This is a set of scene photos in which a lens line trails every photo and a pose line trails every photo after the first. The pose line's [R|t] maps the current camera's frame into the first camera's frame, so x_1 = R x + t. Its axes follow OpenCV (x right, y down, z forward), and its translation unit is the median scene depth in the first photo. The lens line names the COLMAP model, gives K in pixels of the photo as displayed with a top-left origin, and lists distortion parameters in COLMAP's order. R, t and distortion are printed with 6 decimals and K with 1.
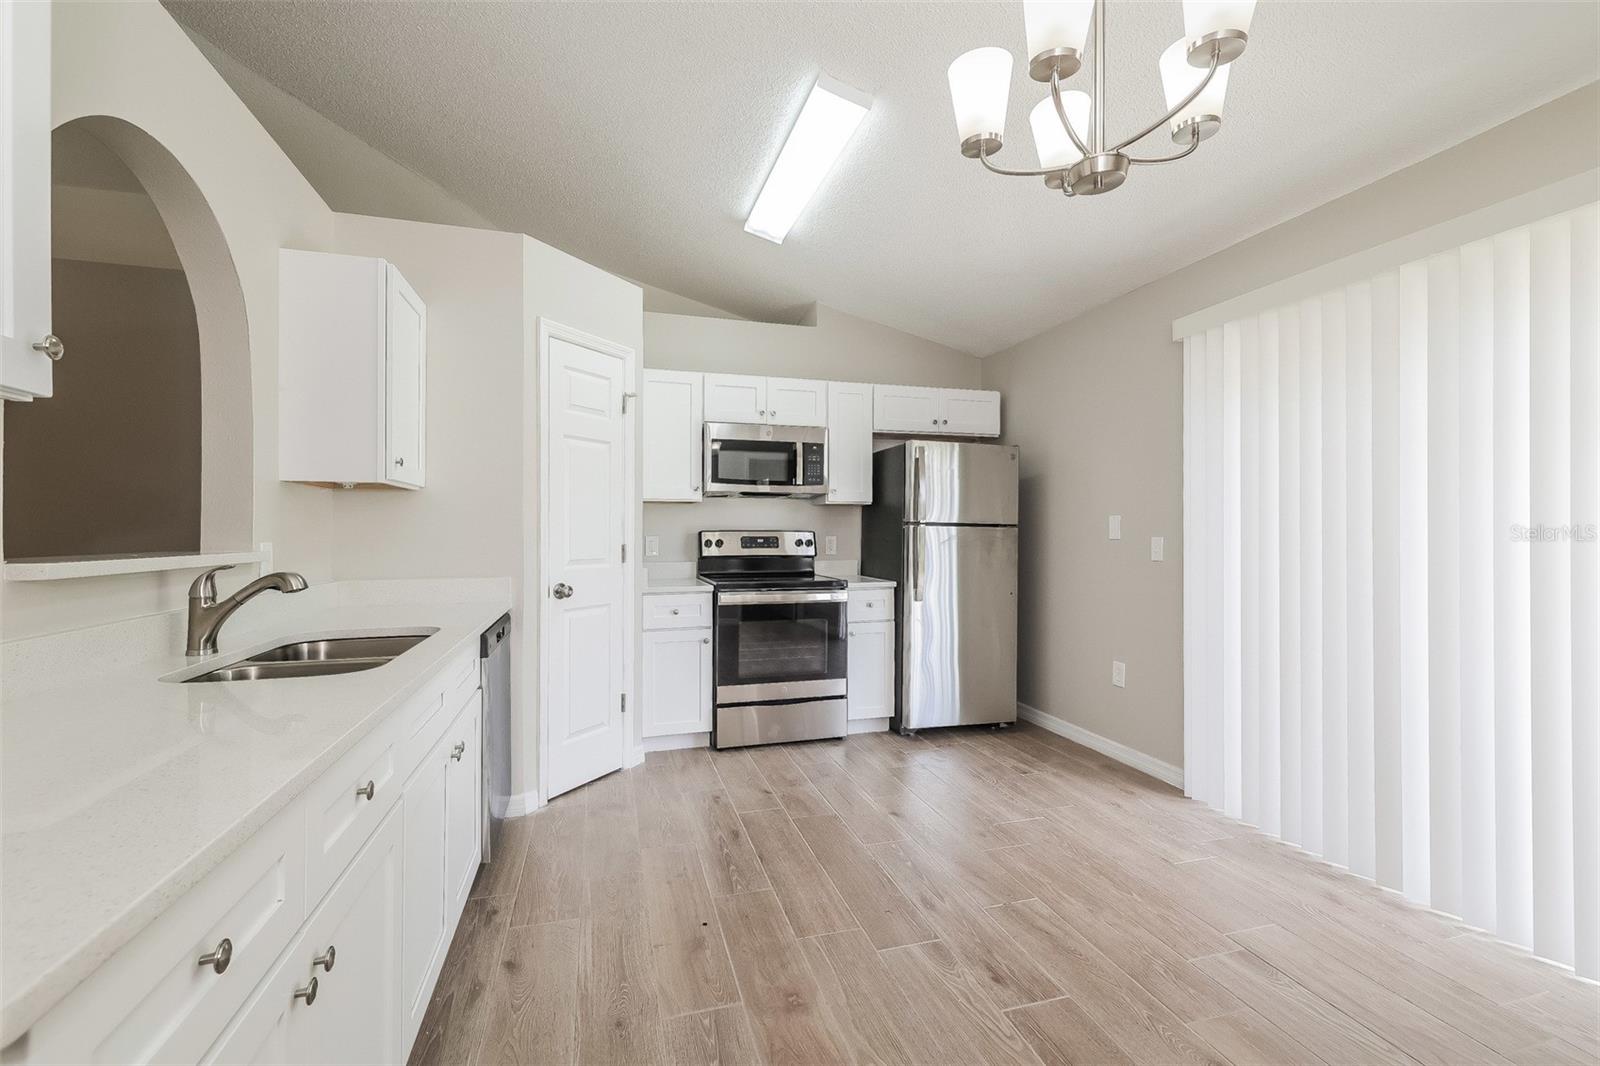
lens RADIAL K [[670.6, 0, 800.0], [0, 670.6, 533.0], [0, 0, 1]] dist [0.003741, 0.000242]
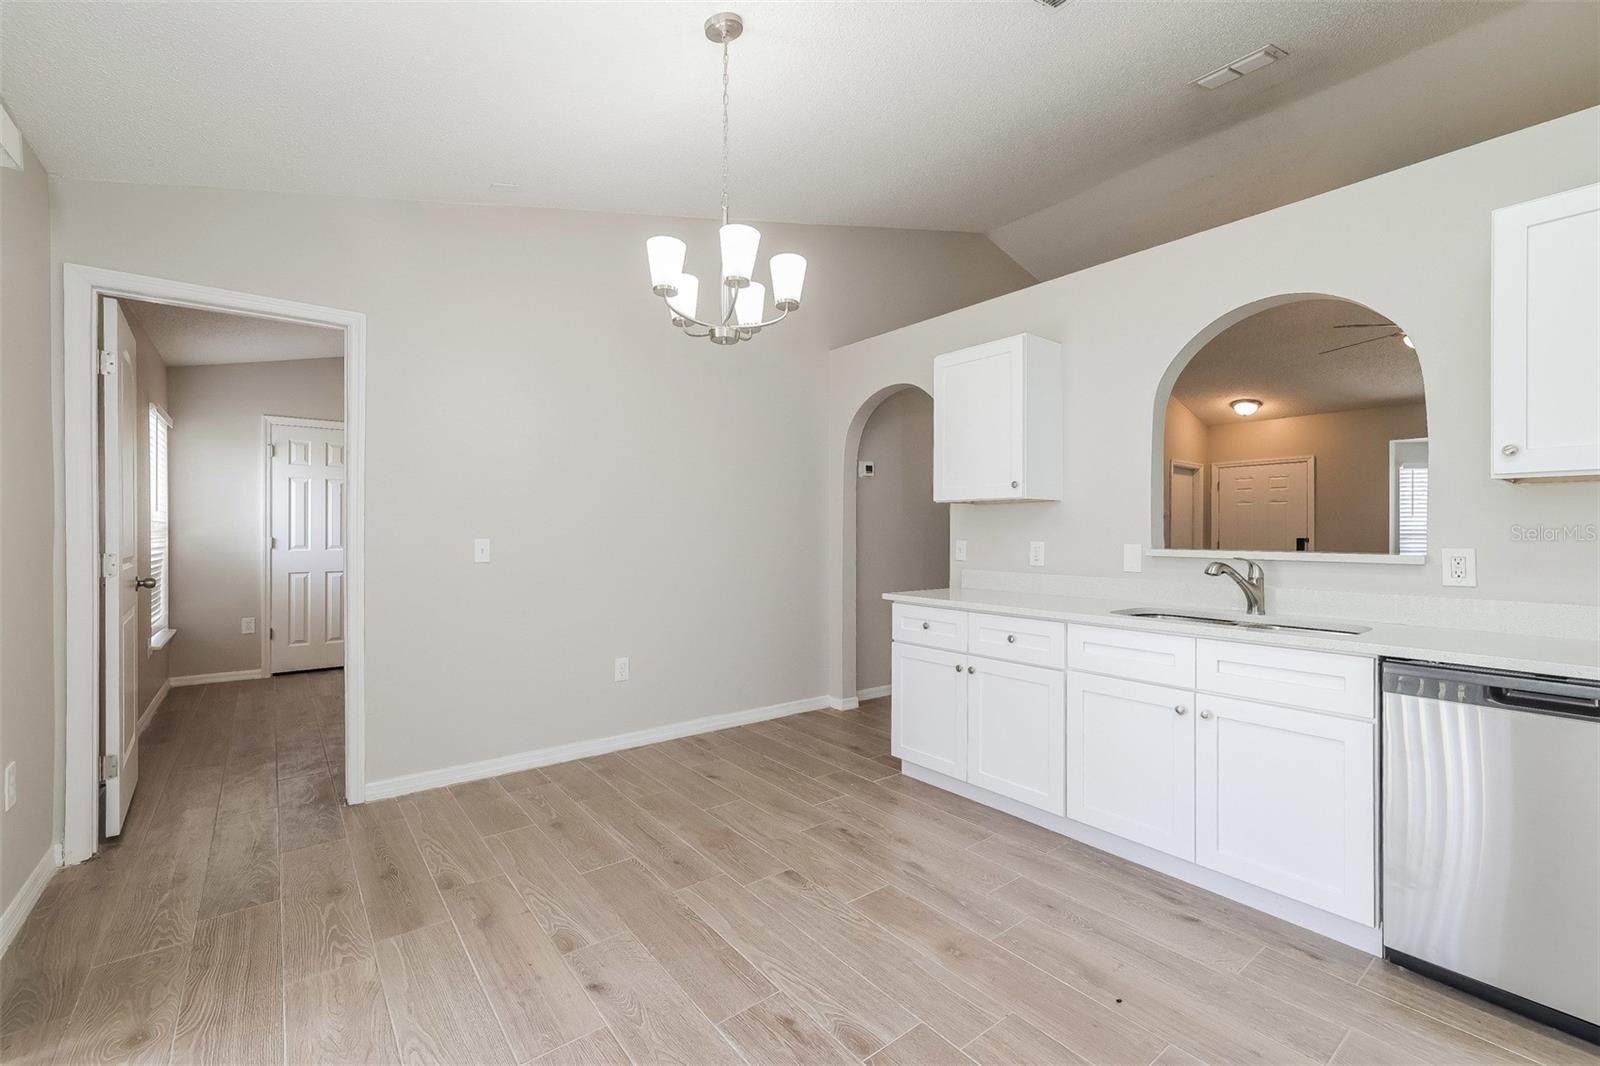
lens RADIAL K [[670.6, 0, 800.0], [0, 670.6, 533.0], [0, 0, 1]] dist [0.003741, 0.000242]
pose [[-0.927769, -0.003683, -0.373136, 0.304823], [-0.005078, 0.999983, 0.002756, -0.003824], [0.373120, 0.004451, -0.927772, 0.907025]]
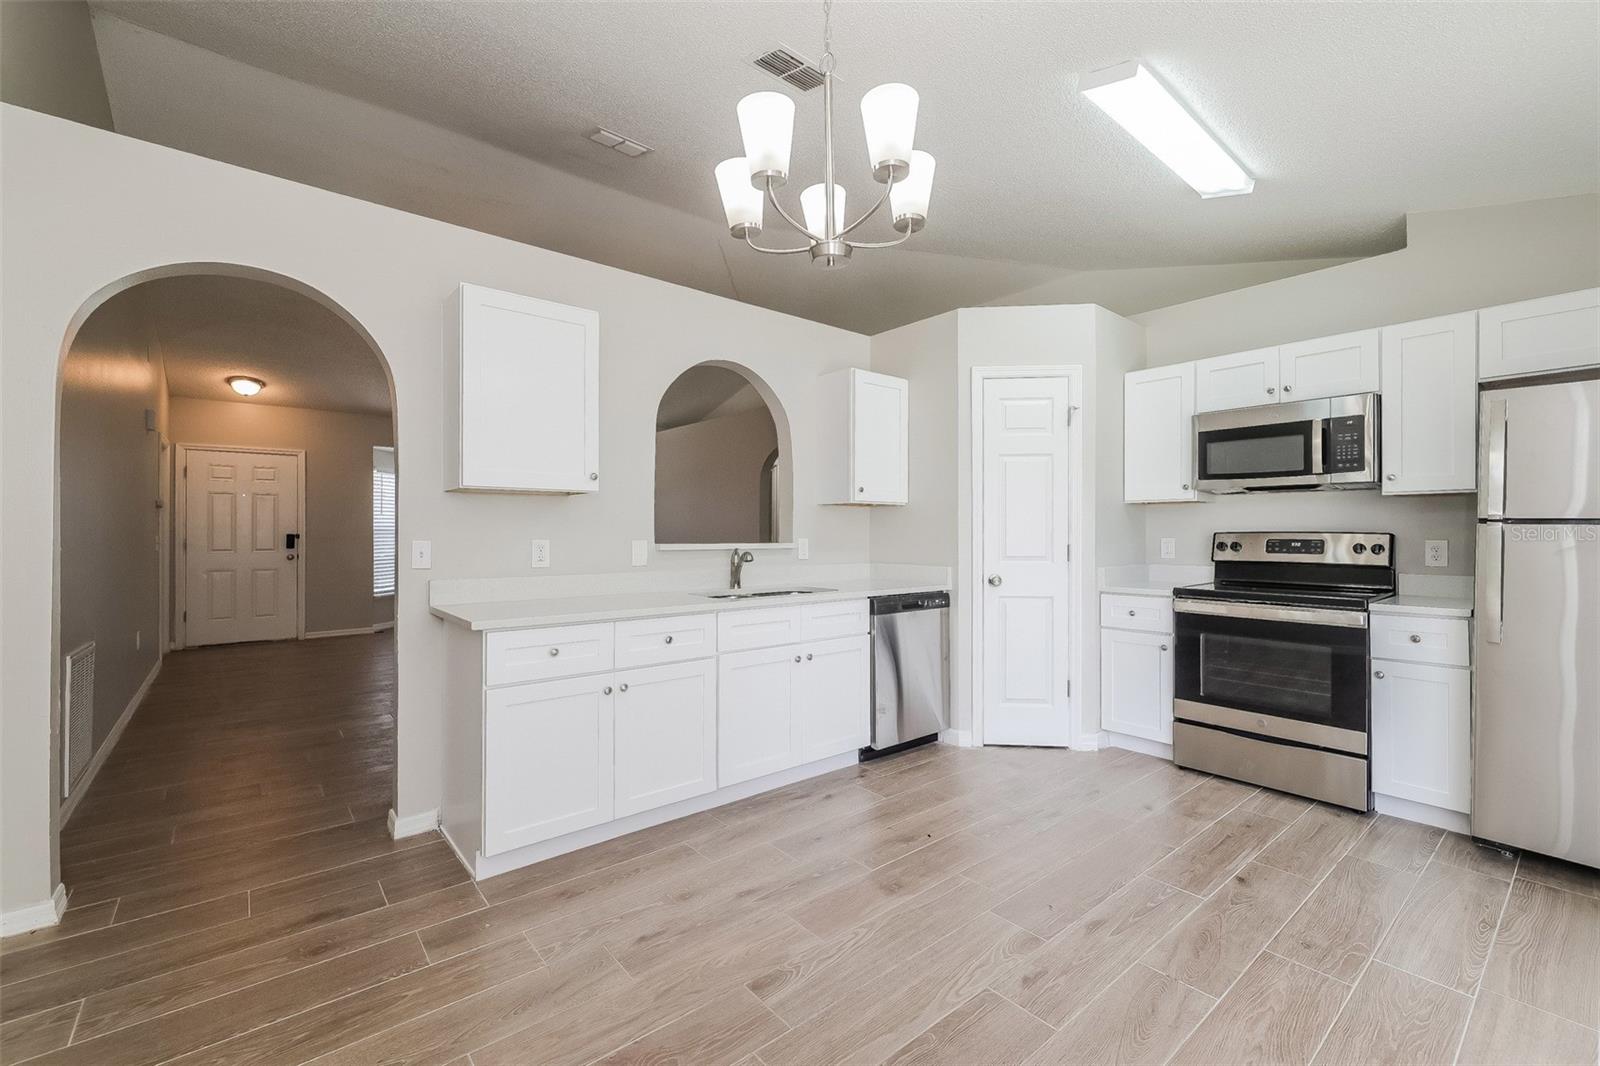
lens RADIAL K [[673.4, 0, 796.0], [0, 673.4, 534.6], [0, 0, 1]] dist [0.001203, 0.000223]
pose [[0.393160, 0.004376, -0.919460, 0.526833], [-0.003926, 0.999988, 0.003081, -0.000623], [0.919462, 0.002399, 0.393173, 0.139830]]
